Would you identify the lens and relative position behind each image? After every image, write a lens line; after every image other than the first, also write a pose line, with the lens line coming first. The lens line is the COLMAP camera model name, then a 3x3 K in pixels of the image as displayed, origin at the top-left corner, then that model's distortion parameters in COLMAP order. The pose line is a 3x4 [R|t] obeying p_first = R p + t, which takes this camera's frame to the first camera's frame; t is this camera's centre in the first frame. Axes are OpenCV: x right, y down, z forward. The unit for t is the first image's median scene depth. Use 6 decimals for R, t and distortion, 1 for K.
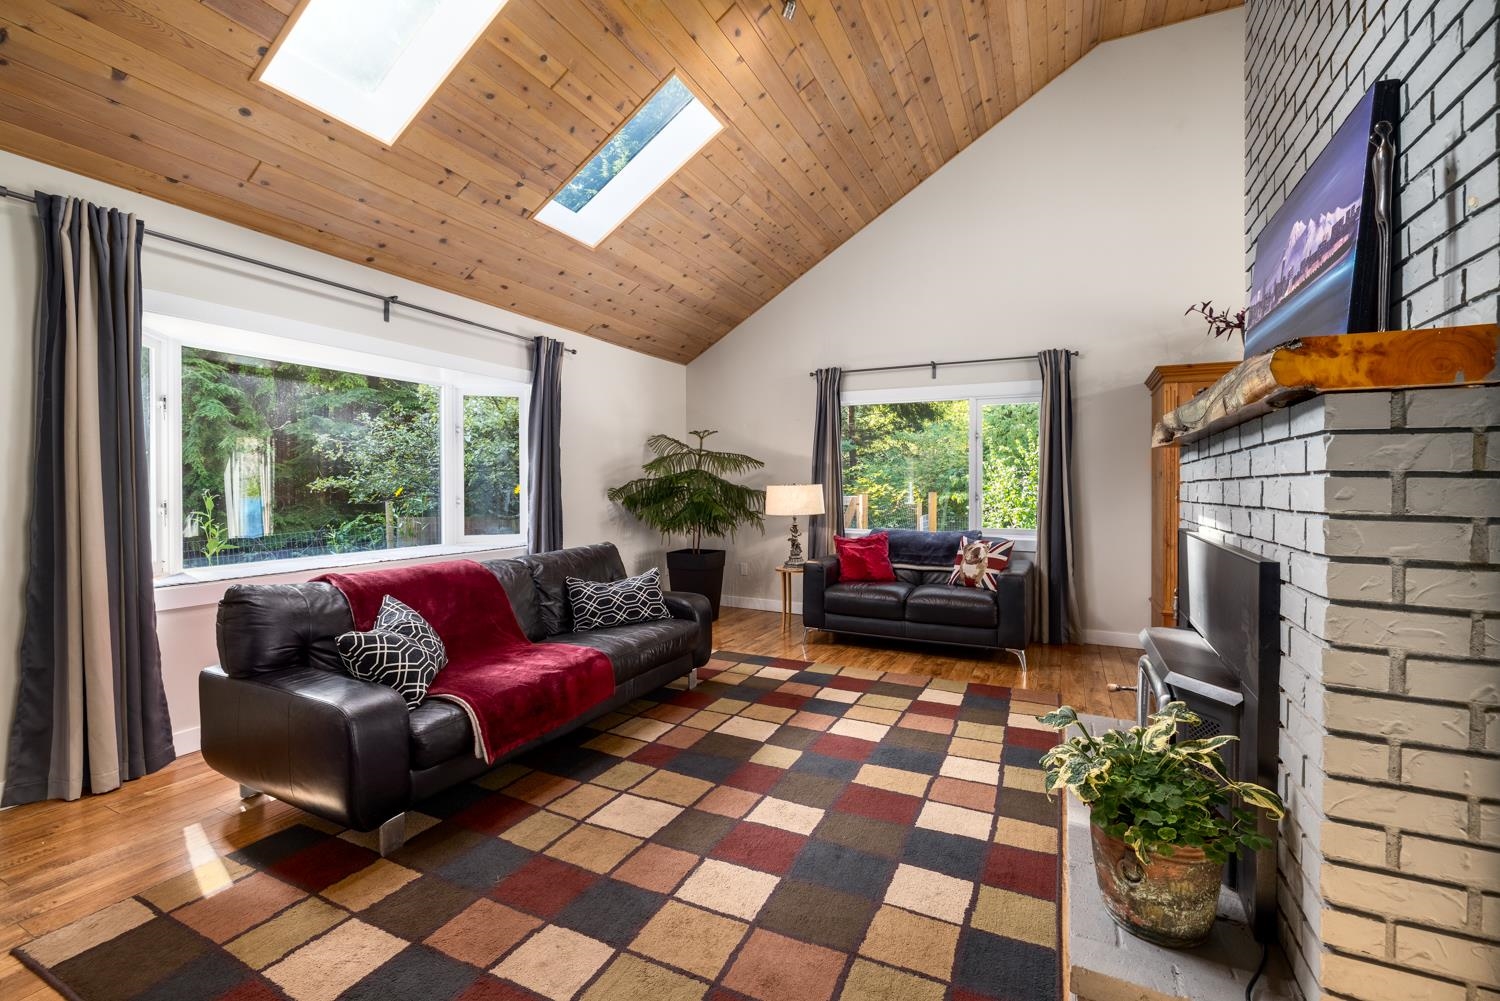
lens RADIAL K [[629.6, 0, 761.0], [0, 629.6, 497.6], [0, 0, 1]] dist [-0.004431, -0.000141]
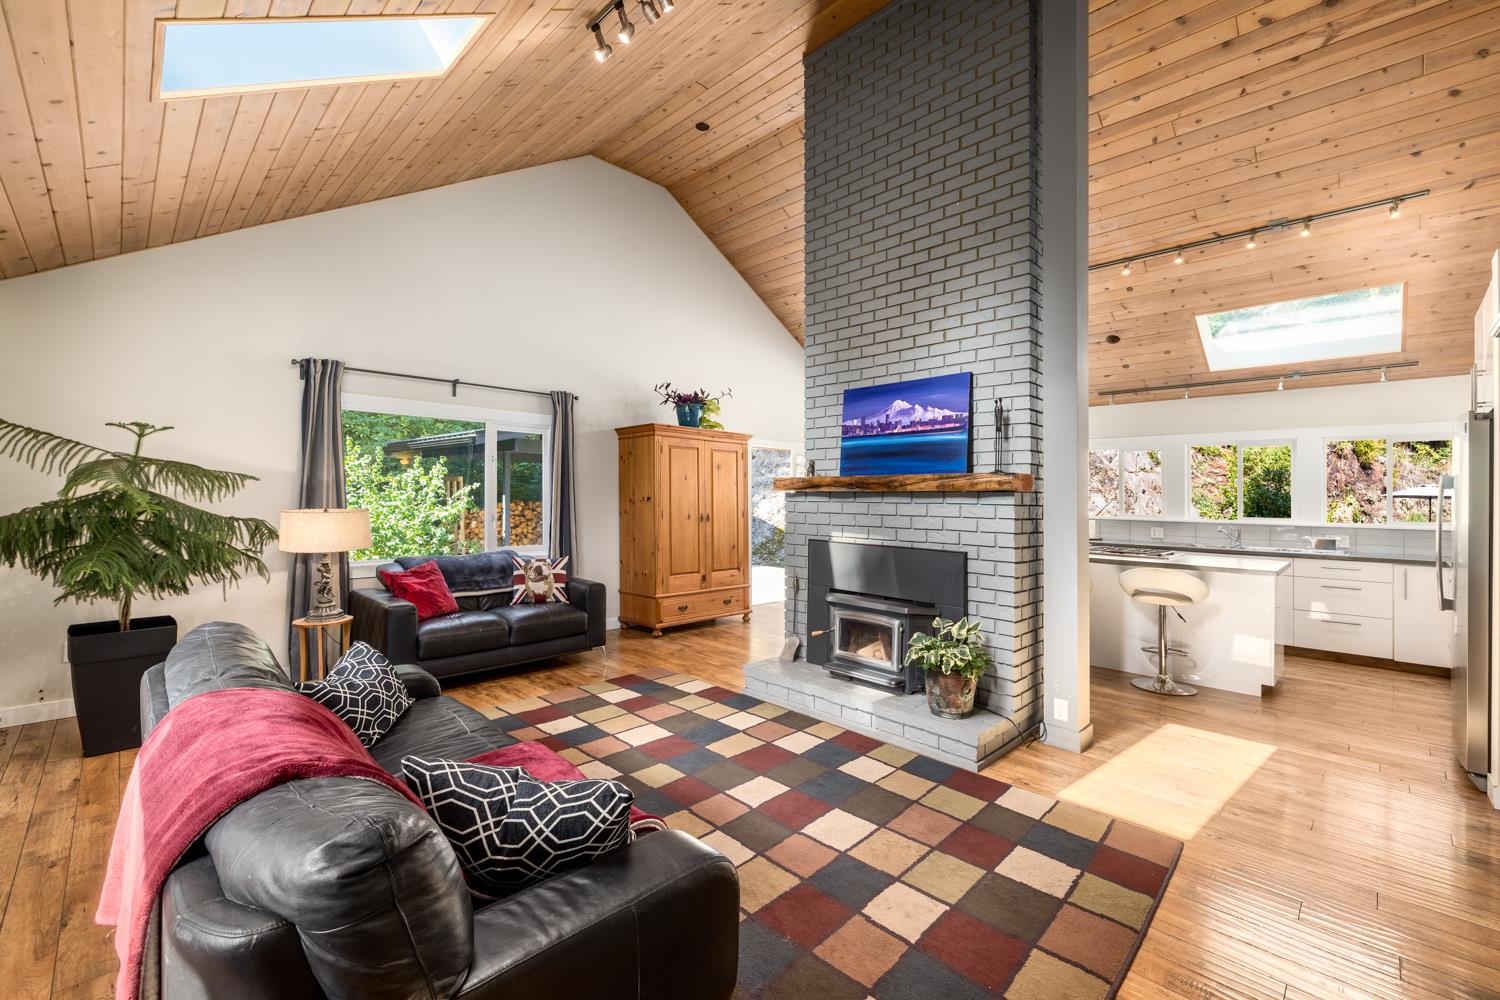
lens RADIAL K [[629.6, 0, 749.2], [0, 629.6, 496.9], [0, 0, 1]] dist [-0.004431, -0.000141]
pose [[0.326937, -0.004587, 0.945035, -0.709204], [0.006803, 0.999974, 0.002501, -0.050154], [-0.945022, 0.005611, 0.326959, 0.376623]]
